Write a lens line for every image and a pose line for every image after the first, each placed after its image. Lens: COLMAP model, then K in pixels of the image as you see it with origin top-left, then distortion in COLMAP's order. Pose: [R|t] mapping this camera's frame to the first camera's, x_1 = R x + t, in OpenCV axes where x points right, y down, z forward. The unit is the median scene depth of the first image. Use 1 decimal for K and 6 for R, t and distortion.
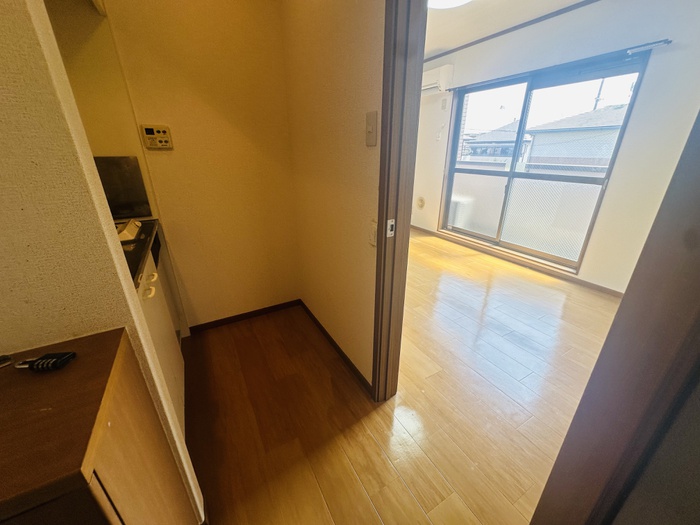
lens RADIAL K [[279.7, 0, 350.1], [0, 279.7, 263.1], [0, 0, 1]] dist [-0.004519, 0.000850]
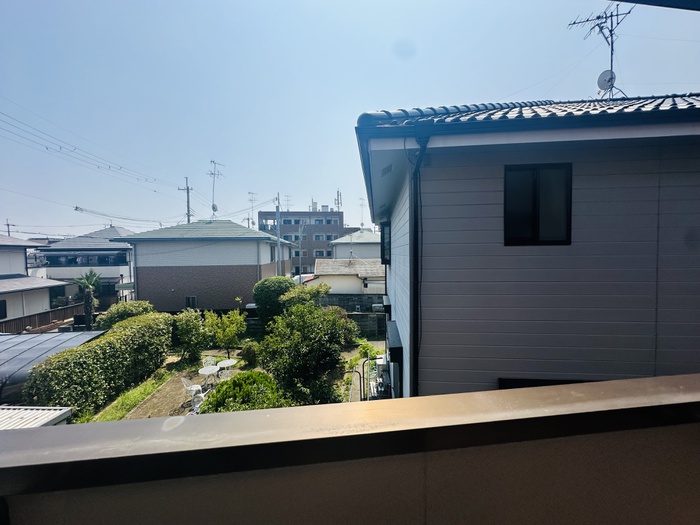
lens RADIAL K [[279.7, 0, 346.3], [0, 279.7, 263.1], [0, 0, 1]] dist [-0.004519, 0.000850]
pose [[0.384631, -0.037009, 0.922328, 0.572178], [0.357837, 0.927040, -0.112028, -0.354421], [-0.850889, 0.373133, 0.369811, 0.729520]]
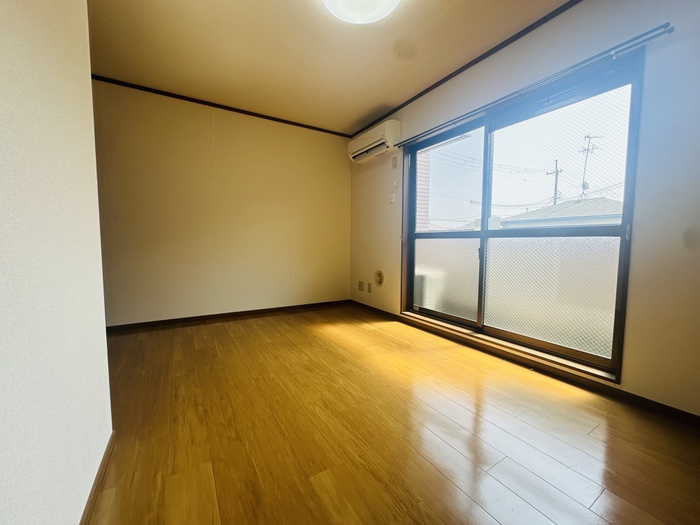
lens RADIAL K [[279.7, 0, 350.1], [0, 279.7, 263.1], [0, 0, 1]] dist [-0.004519, 0.000850]
pose [[0.999283, 0.004686, 0.037565, 0.168192], [0.007093, 0.951556, -0.307395, -0.015867], [-0.037186, 0.307441, 0.950840, 0.285757]]
